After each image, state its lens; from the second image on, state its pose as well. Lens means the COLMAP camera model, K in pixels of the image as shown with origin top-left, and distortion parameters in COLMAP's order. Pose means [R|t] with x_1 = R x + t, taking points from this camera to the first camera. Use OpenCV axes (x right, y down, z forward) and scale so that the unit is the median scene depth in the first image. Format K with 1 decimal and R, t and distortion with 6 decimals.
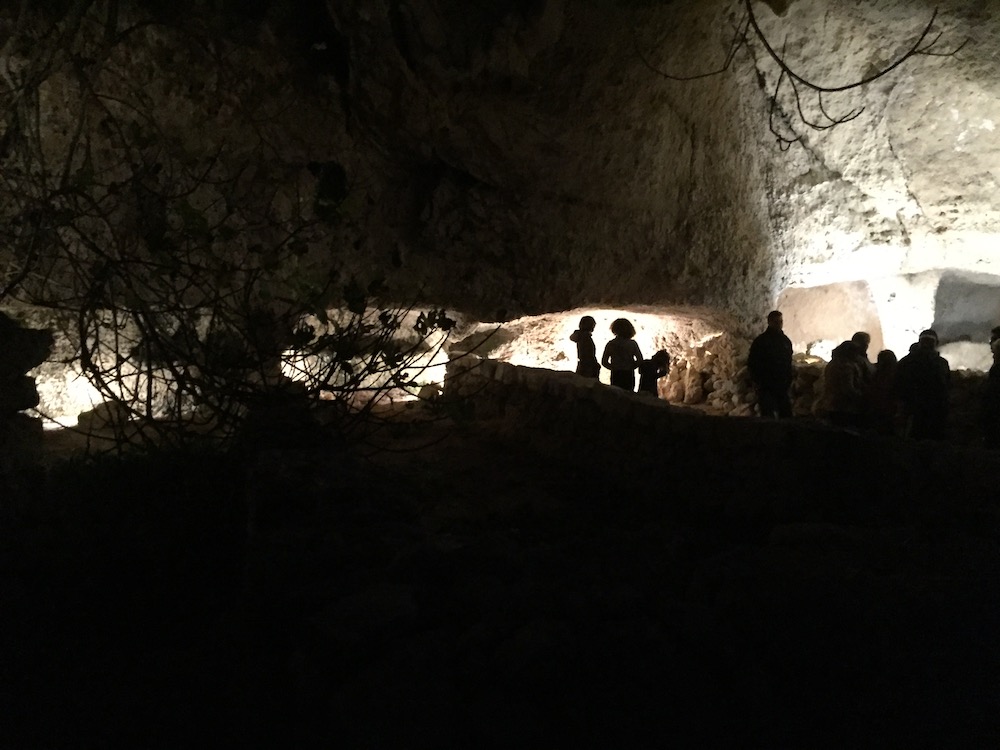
lens RADIAL K [[853.1, 0, 506.4], [0, 853.1, 382.8], [0, 0, 1]] dist [0.086703, -0.119716]
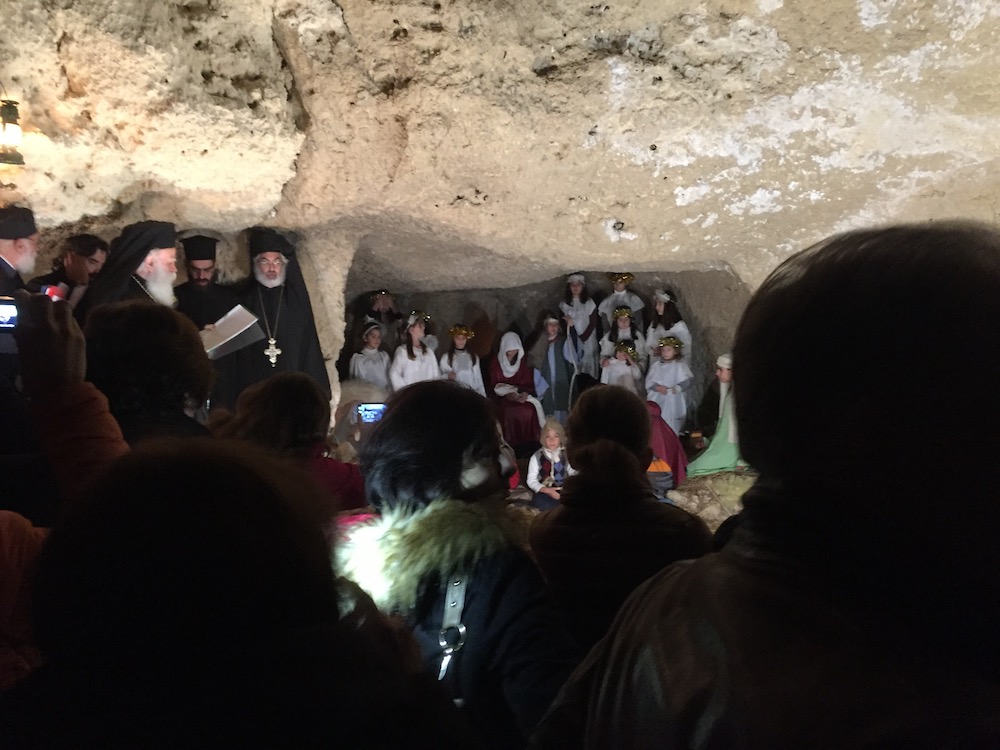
lens RADIAL K [[853.1, 0, 498.6], [0, 853.1, 376.7], [0, 0, 1]] dist [0.086703, -0.119716]
pose [[0.736255, -0.010297, 0.676626, 0.288010], [0.045869, 0.998344, -0.034718, -0.041280], [-0.675148, 0.056597, 0.735508, 0.707866]]
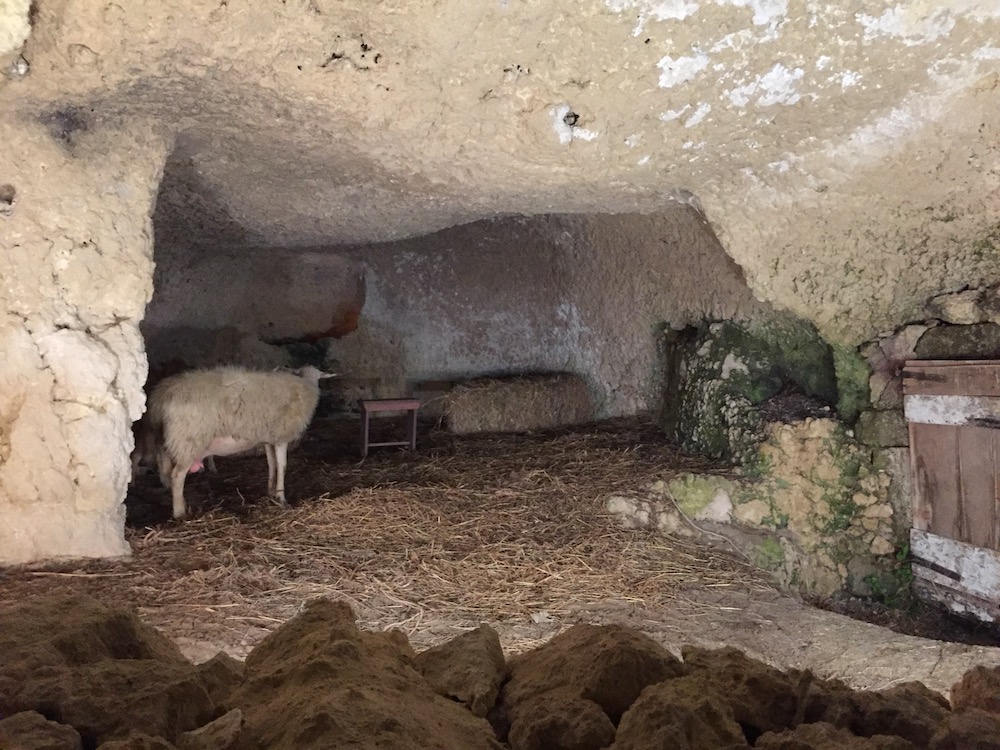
lens RADIAL K [[853.1, 0, 501.6], [0, 853.1, 374.6], [0, 0, 1]] dist [0.086703, -0.119716]
pose [[0.602062, -0.018094, 0.798244, 0.374330], [0.058896, 0.998026, -0.021799, -0.035823], [-0.796274, 0.060138, 0.601940, 0.829165]]
